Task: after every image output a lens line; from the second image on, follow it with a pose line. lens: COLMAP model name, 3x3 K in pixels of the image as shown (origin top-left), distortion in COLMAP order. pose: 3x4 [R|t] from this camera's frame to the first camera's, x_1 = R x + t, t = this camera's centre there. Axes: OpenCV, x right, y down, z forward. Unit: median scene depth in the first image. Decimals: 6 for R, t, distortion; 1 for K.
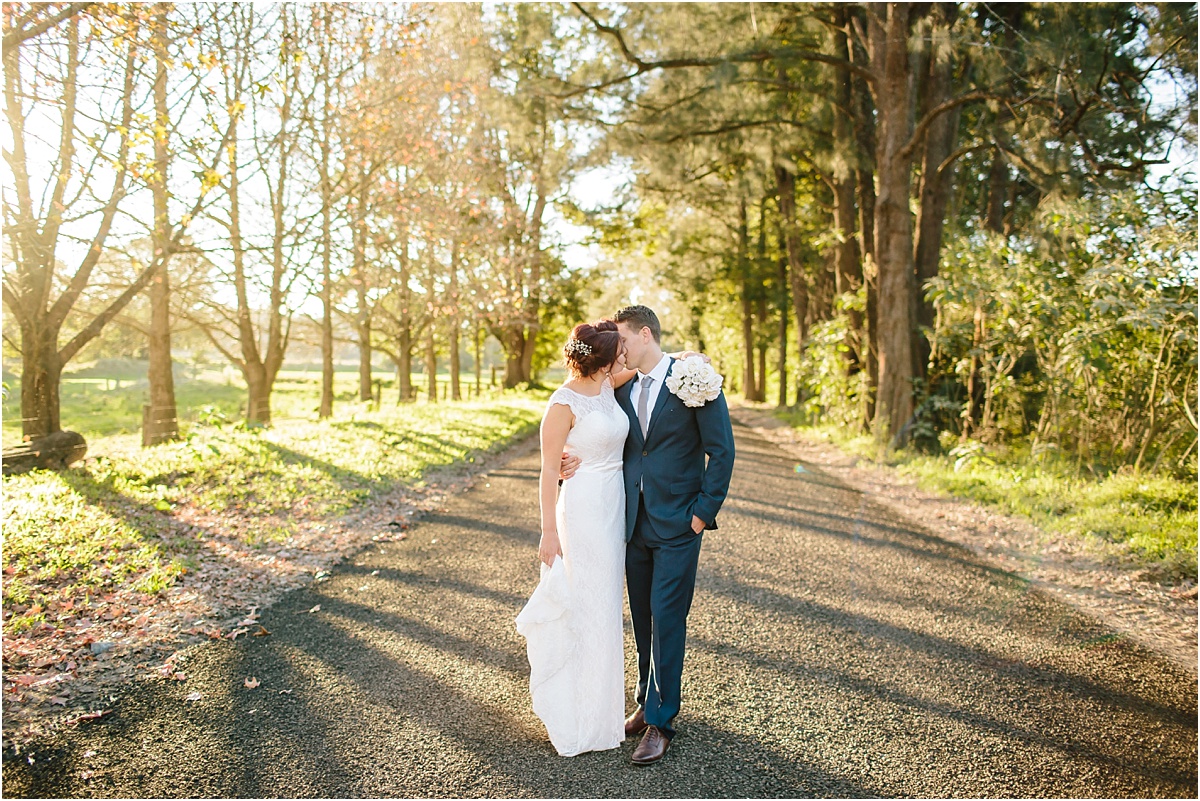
lens RADIAL K [[1338.8, 0, 598.0], [0, 1338.8, 398.0], [0, 0, 1]] dist [-0.012443, -0.007737]
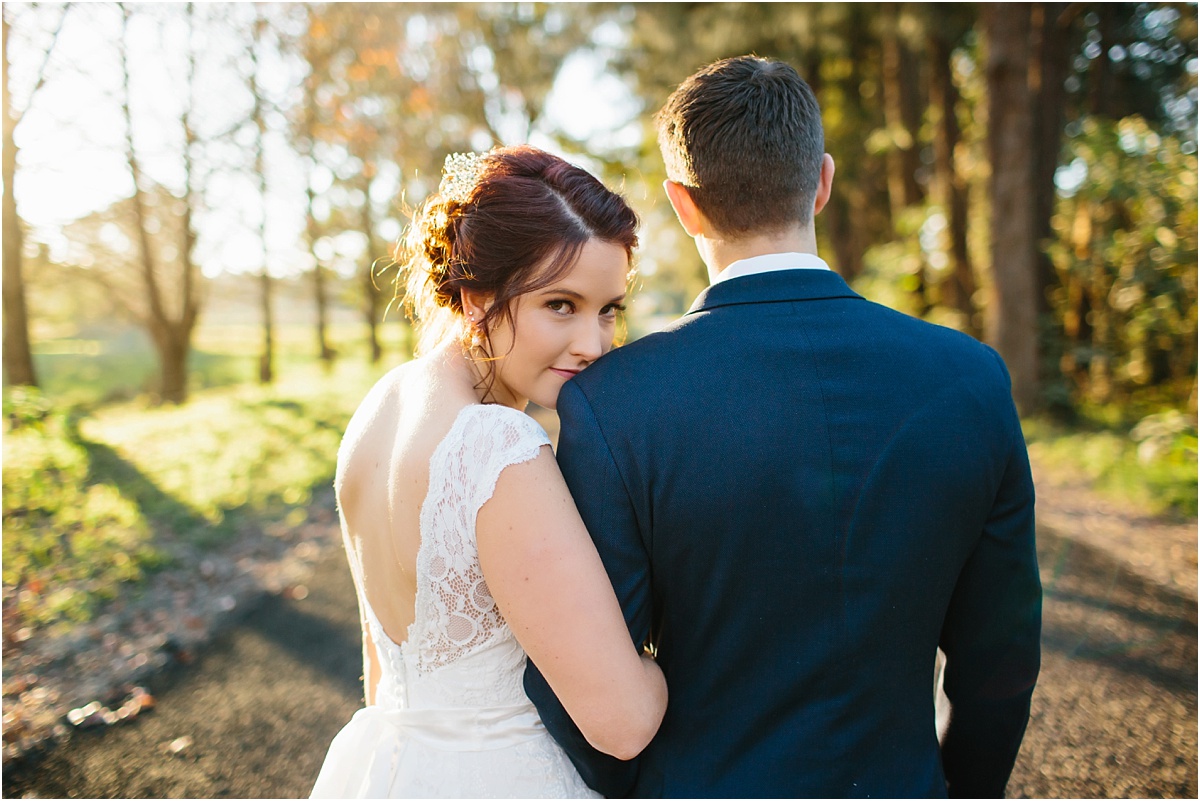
lens RADIAL K [[1174.4, 0, 603.5], [0, 1174.4, 397.2], [0, 0, 1]] dist [-0.000266, 0.002276]
pose [[0.999560, -0.029469, -0.003240, 0.006819], [0.029588, 0.998470, 0.046710, -0.007001], [0.001859, -0.046785, 0.998903, 0.285194]]
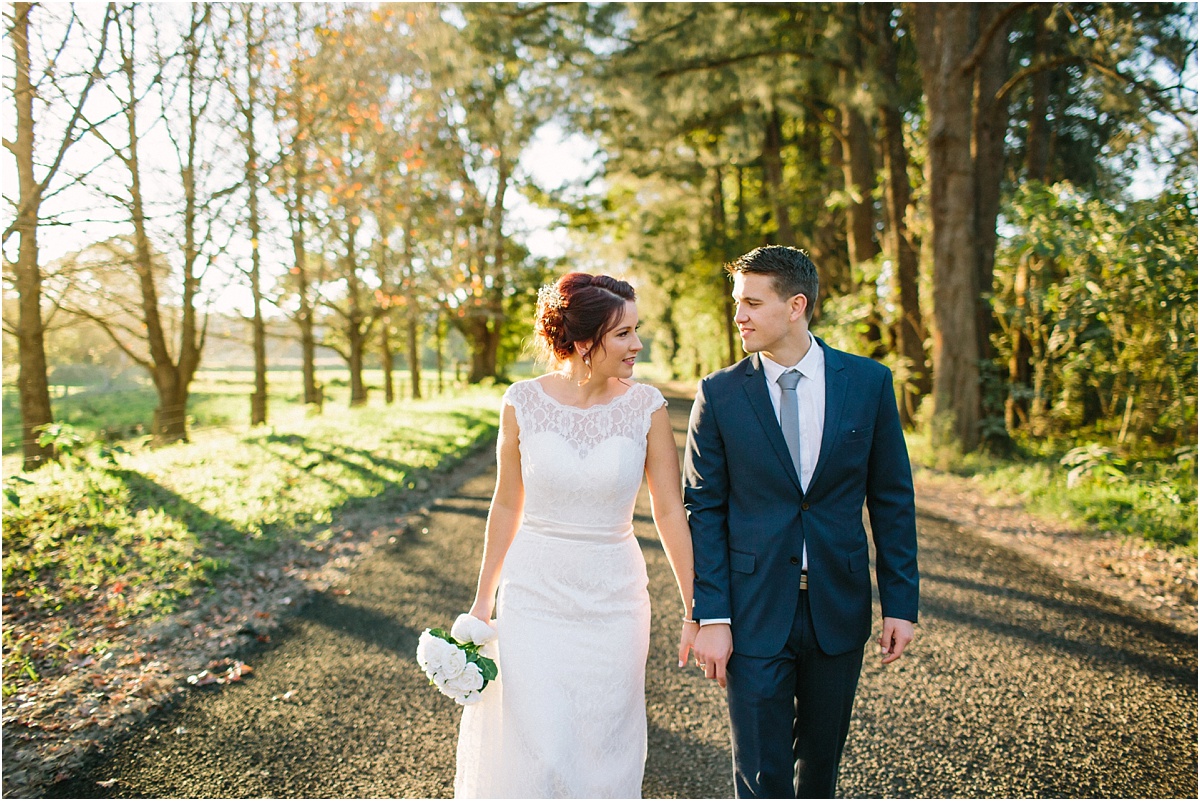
lens RADIAL K [[1174.4, 0, 603.5], [0, 1174.4, 397.2], [0, 0, 1]] dist [-0.000266, 0.002276]
pose [[0.999017, -0.029680, 0.032933, -0.004576], [0.029363, 0.999518, 0.010084, -0.005087], [-0.033217, -0.009107, 0.999407, 0.239096]]
